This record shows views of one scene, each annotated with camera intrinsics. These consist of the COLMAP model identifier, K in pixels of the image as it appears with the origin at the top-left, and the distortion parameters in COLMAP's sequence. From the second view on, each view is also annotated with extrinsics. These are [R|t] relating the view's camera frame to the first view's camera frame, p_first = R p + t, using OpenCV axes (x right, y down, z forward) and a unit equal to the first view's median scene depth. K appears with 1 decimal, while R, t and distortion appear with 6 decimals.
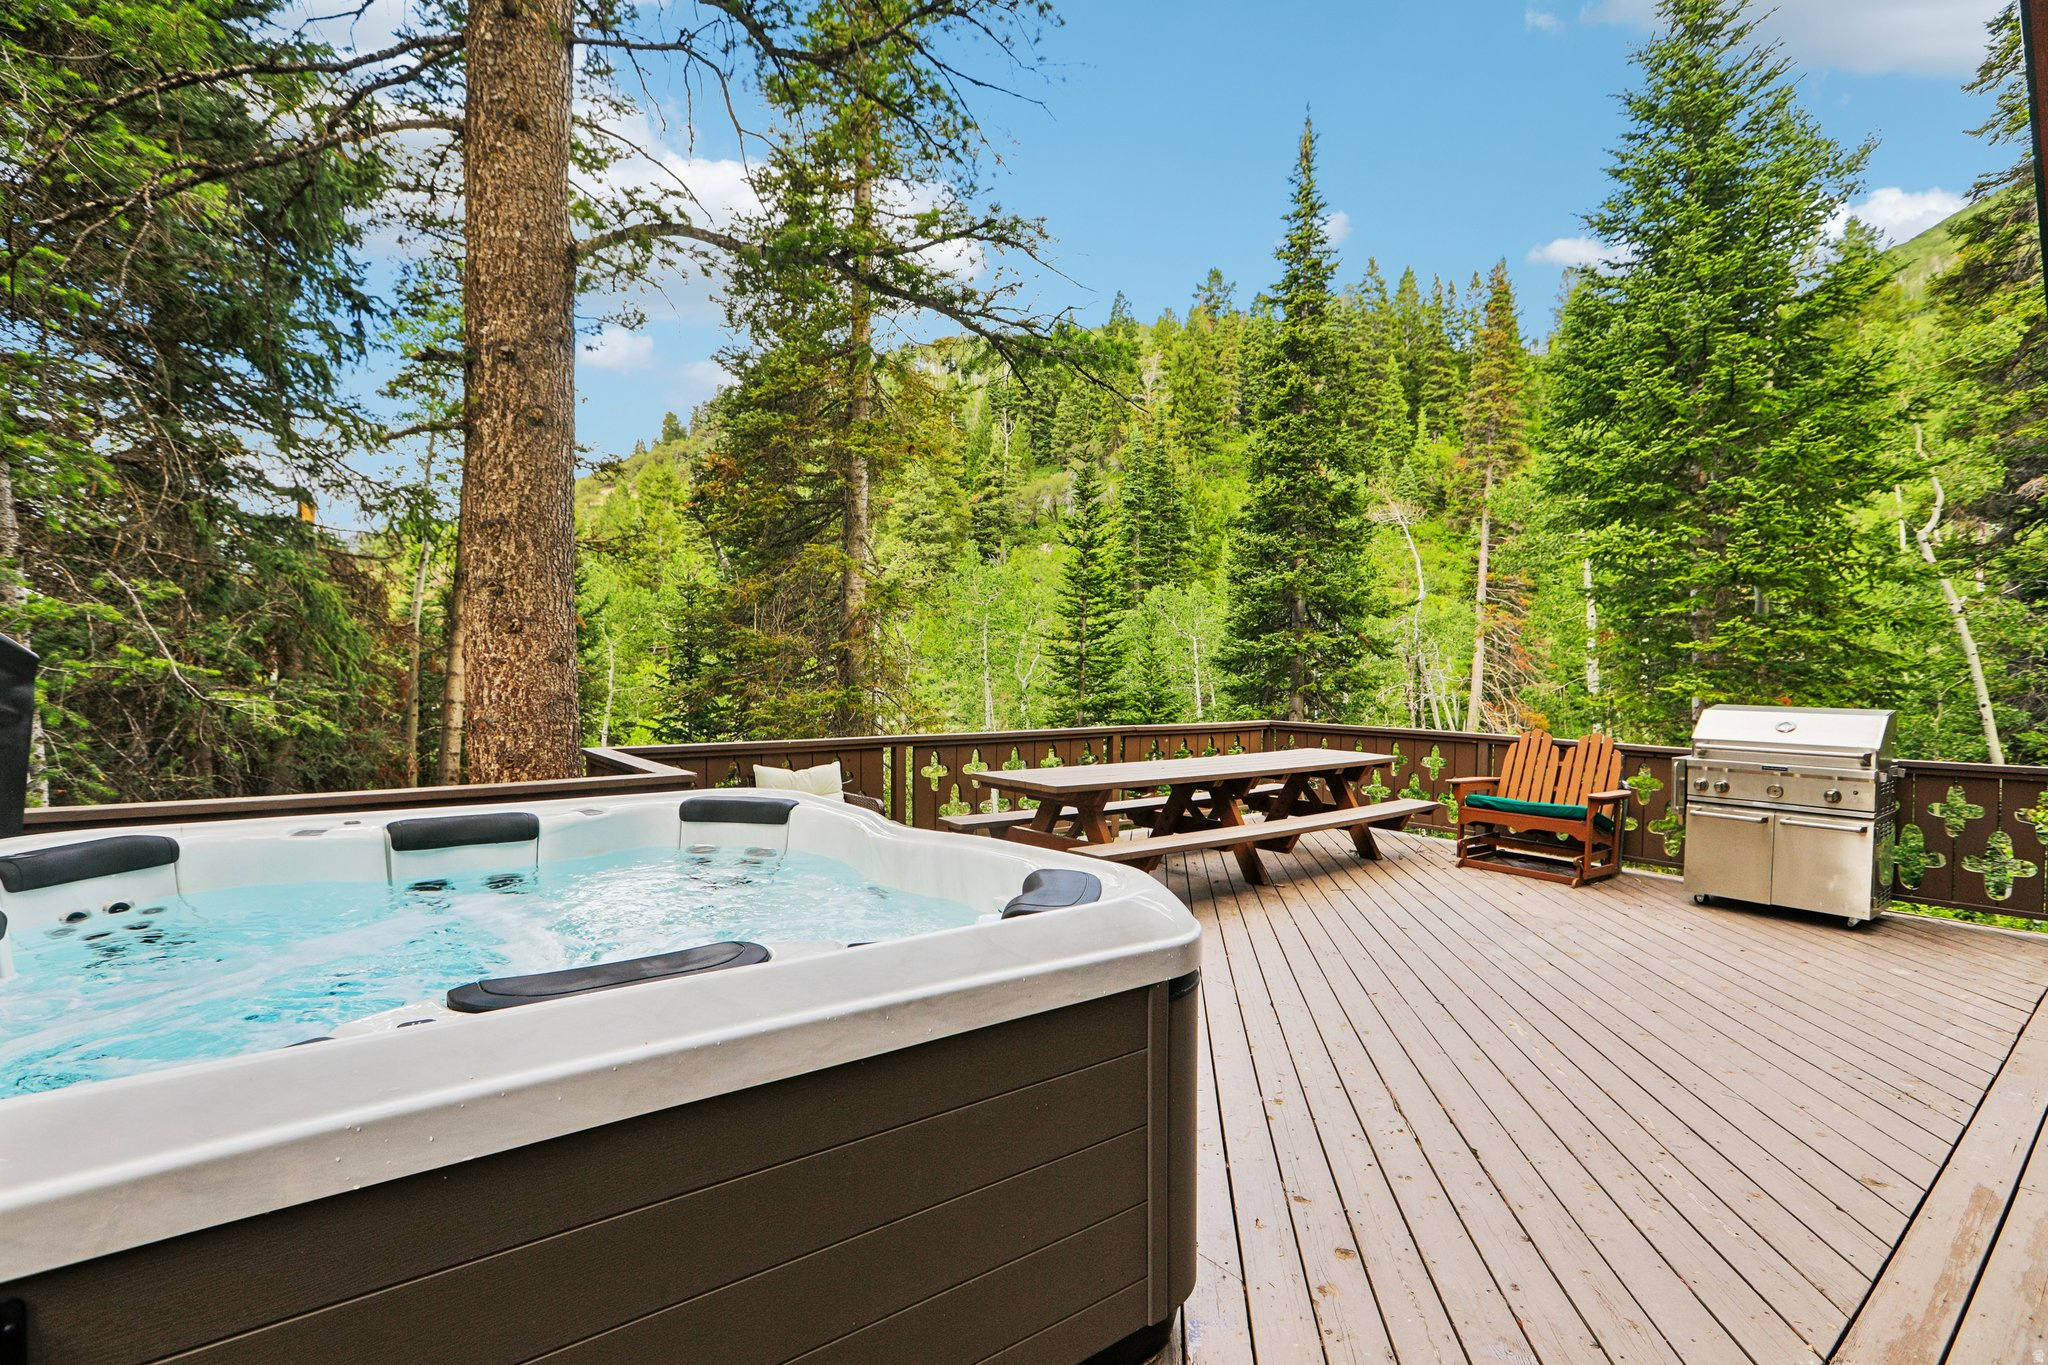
lens RADIAL K [[949.2, 0, 1030.4], [0, 949.2, 685.0], [0, 0, 1]] dist [-0.053087, 0.019134]
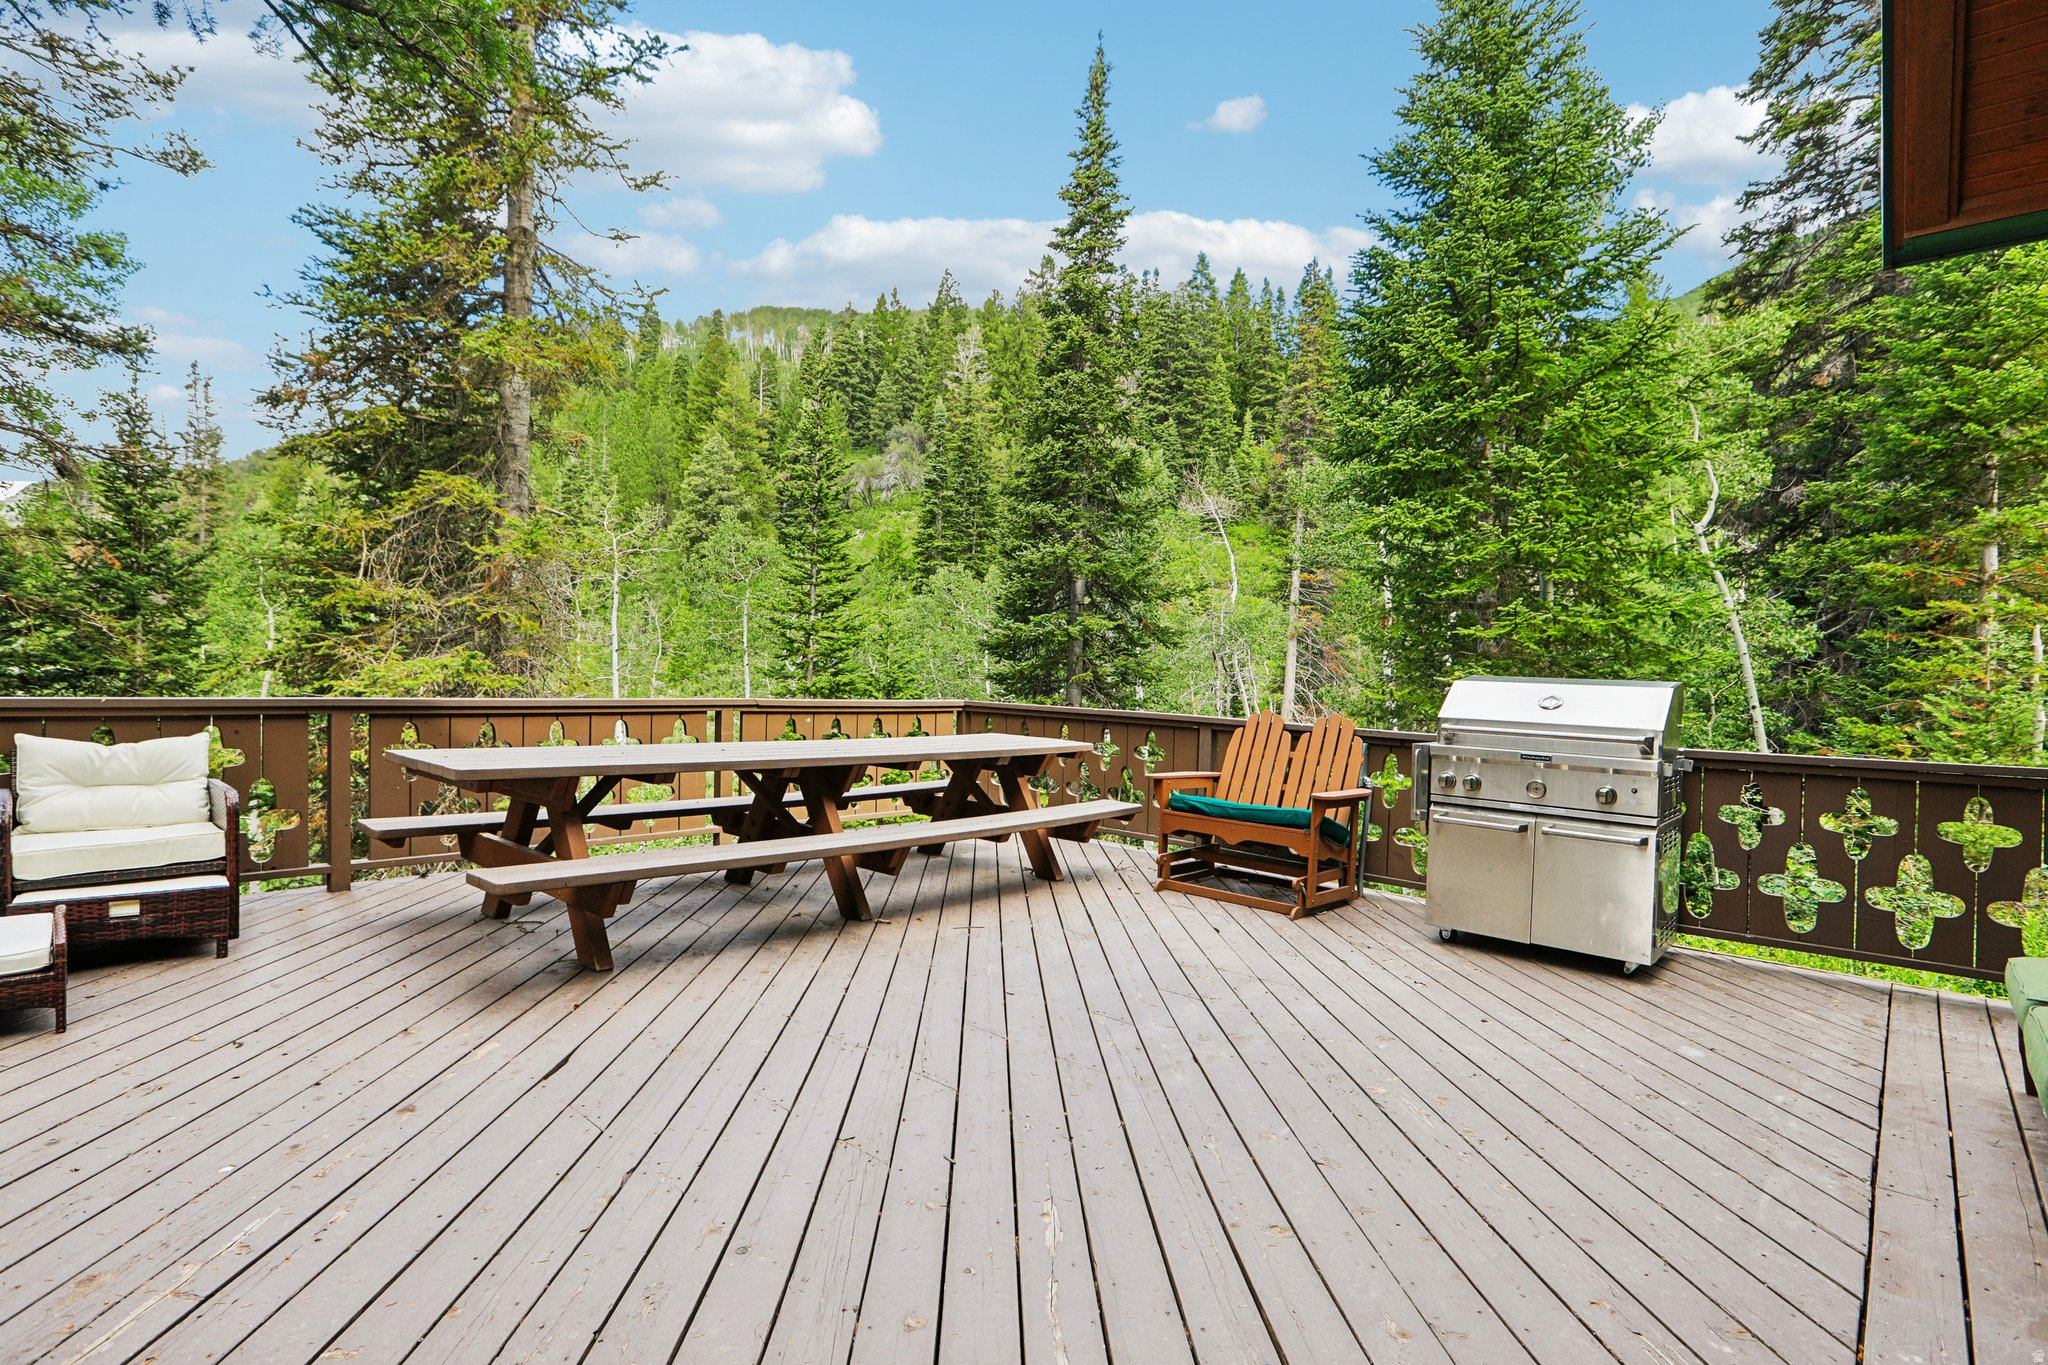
lens RADIAL K [[993.8, 0, 1023.8], [0, 993.8, 669.3], [0, 0, 1]] dist [-0.059909, 0.040974]
pose [[0.985256, 0.021556, 0.169721, 0.088213], [-0.018880, 0.999671, -0.017368, 0.013516], [-0.170039, 0.013908, 0.985339, 0.098045]]
